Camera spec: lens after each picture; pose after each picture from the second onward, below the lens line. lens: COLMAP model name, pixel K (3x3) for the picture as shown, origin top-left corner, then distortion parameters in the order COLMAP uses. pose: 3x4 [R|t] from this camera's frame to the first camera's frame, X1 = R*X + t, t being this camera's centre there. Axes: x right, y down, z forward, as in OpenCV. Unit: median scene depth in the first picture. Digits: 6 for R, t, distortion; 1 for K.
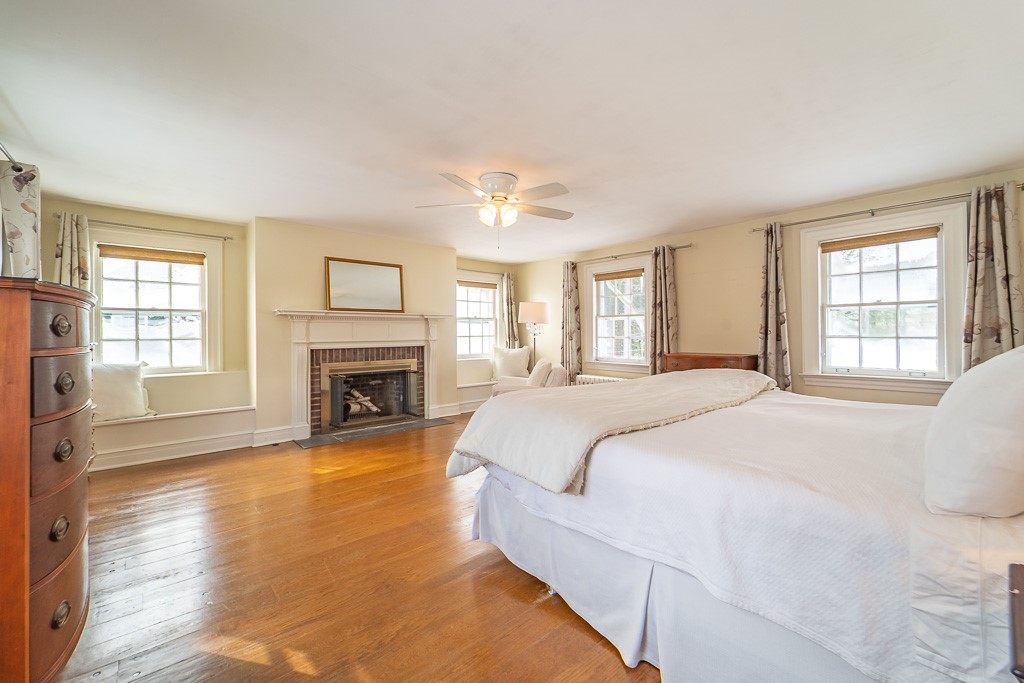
lens RADIAL K [[414.9, 0, 511.2], [0, 414.9, 332.2], [0, 0, 1]] dist [-0.008981, 0.001383]
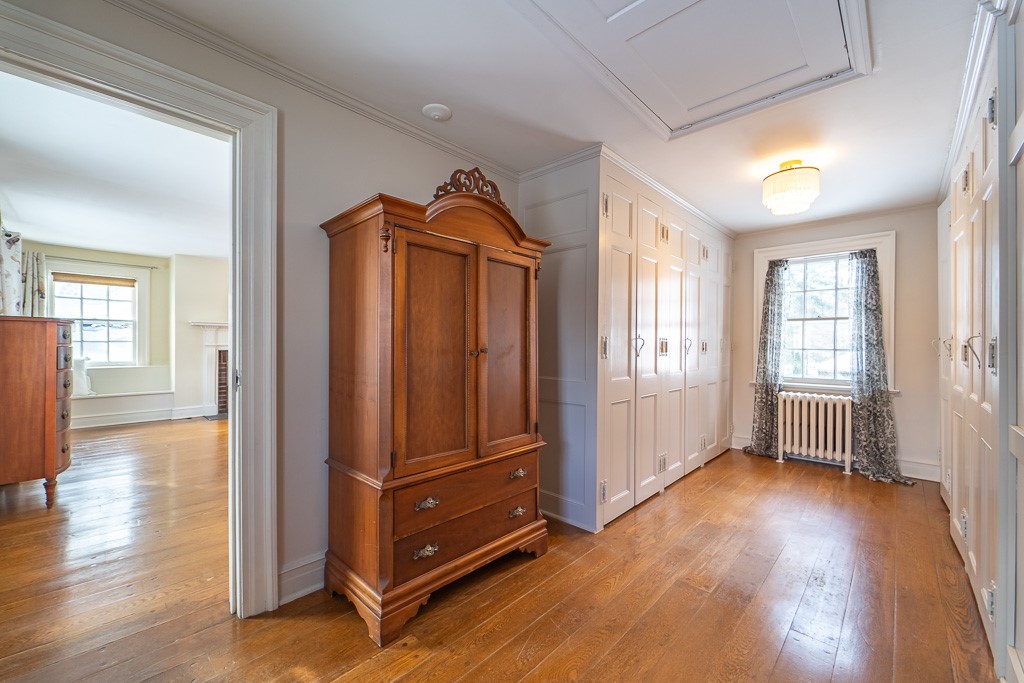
lens RADIAL K [[414.9, 0, 514.4], [0, 414.9, 344.1], [0, 0, 1]] dist [-0.008981, 0.001383]
pose [[0.995418, 0.014336, 0.094537, 0.382927], [-0.015182, 0.999851, 0.008229, -0.005893], [-0.094404, -0.009626, 0.995487, -0.481784]]
